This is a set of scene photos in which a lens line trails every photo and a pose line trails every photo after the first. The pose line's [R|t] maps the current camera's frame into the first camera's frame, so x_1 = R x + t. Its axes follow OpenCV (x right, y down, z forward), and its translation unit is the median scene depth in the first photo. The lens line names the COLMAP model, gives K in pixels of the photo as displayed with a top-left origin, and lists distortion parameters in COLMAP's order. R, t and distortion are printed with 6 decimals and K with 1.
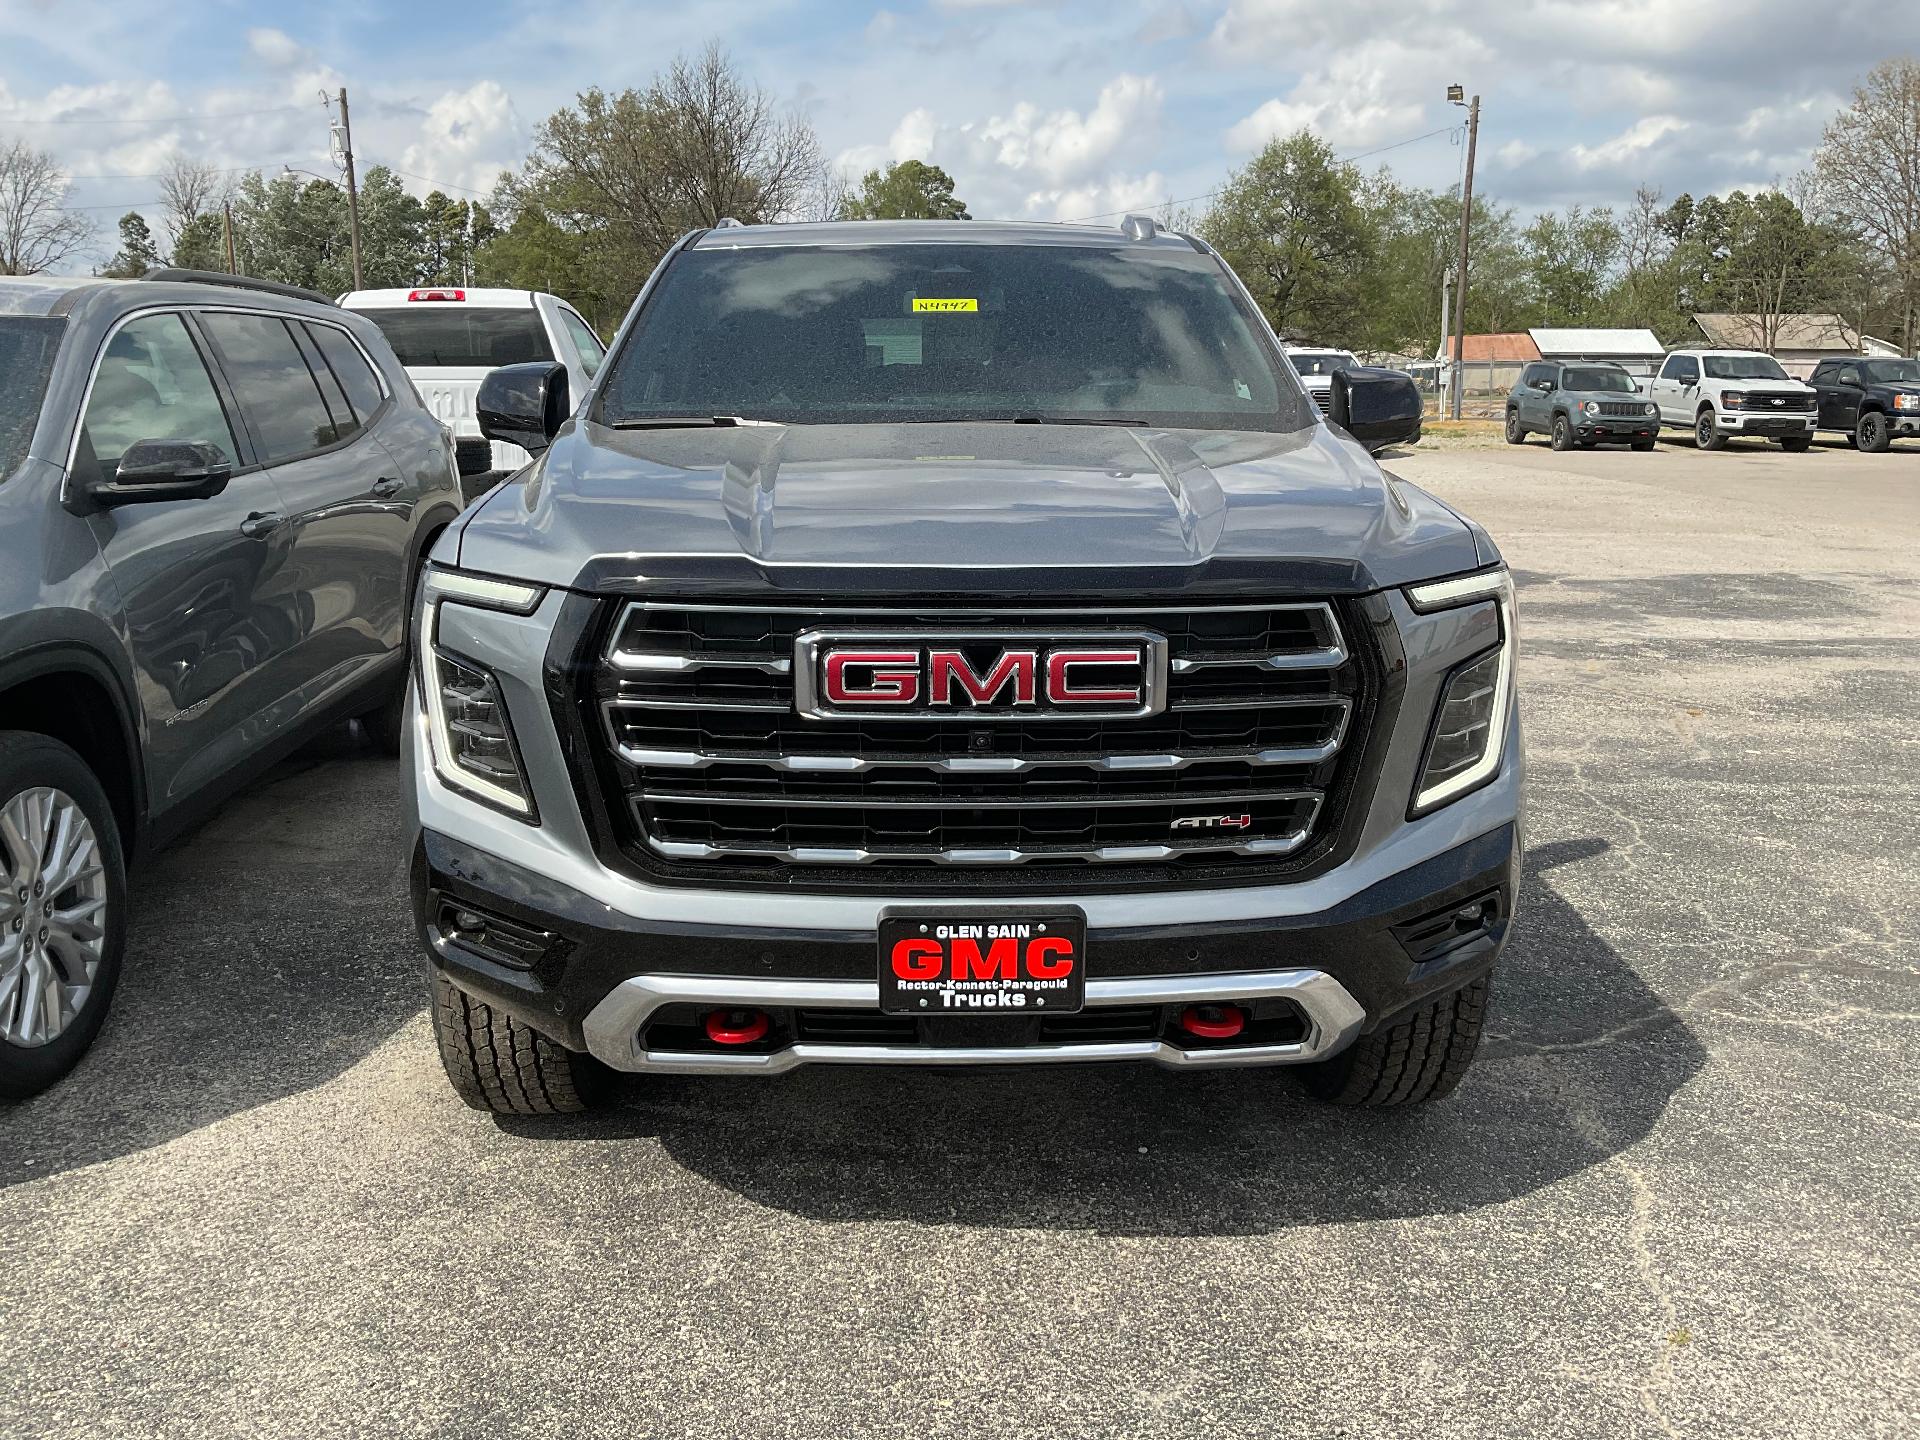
lens RADIAL K [[1618.2, 0, 971.5], [0, 1618.2, 716.4], [0, 0, 1]] dist [0.033654, -0.079446]
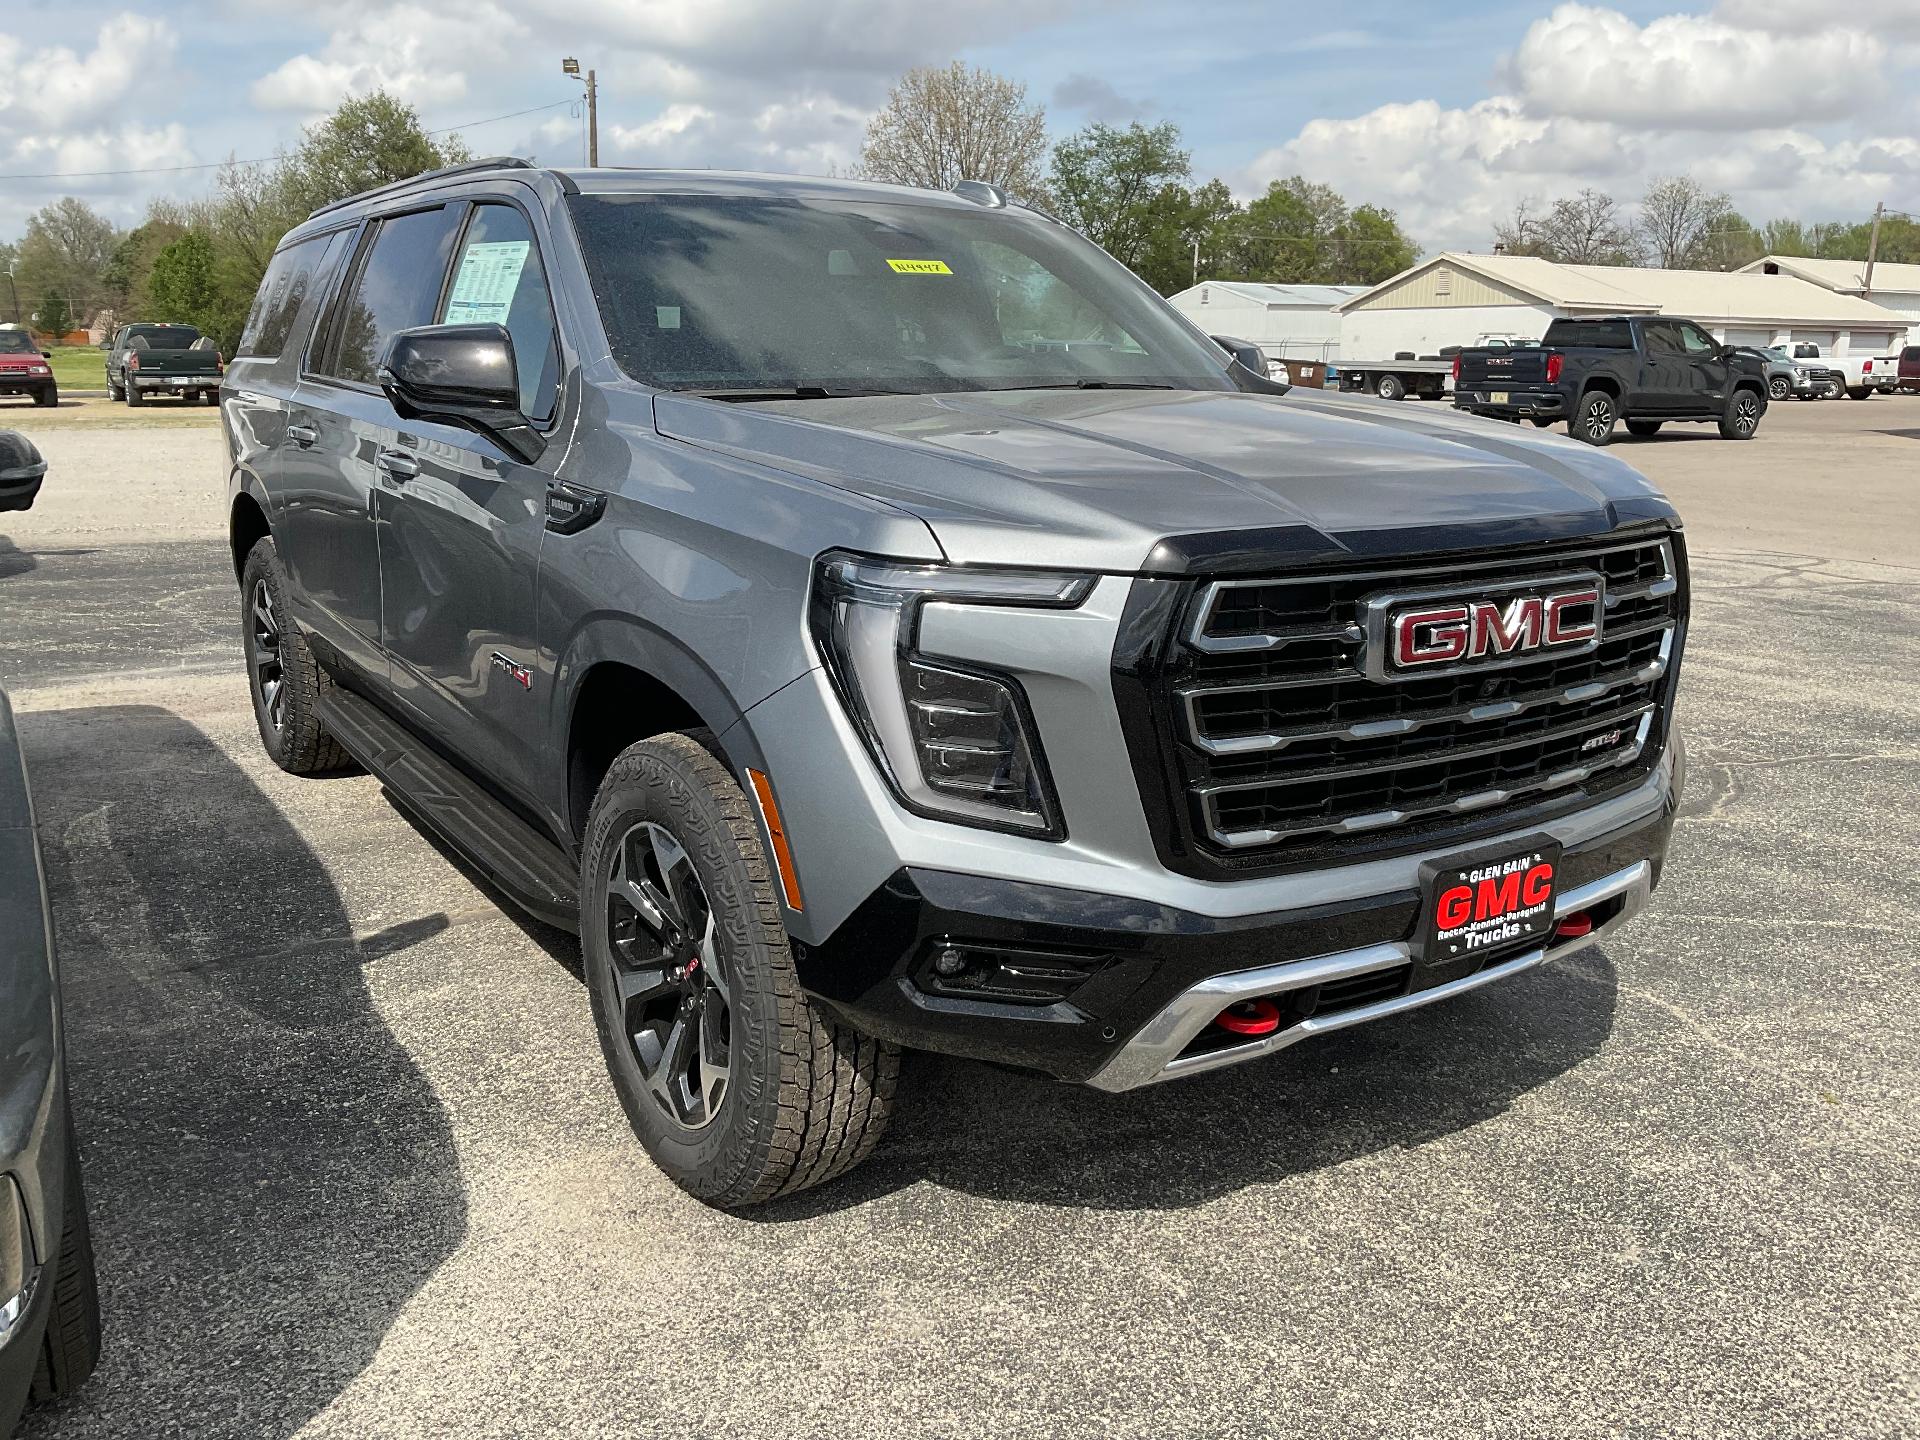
lens RADIAL K [[1618.2, 0, 862.6], [0, 1618.2, 723.5], [0, 0, 1]] dist [0.033654, -0.079446]
pose [[0.849876, -0.117424, 0.513734, -0.726036], [0.107031, 0.993002, 0.049908, -0.048183], [-0.516000, 0.012570, 0.856497, 0.259509]]
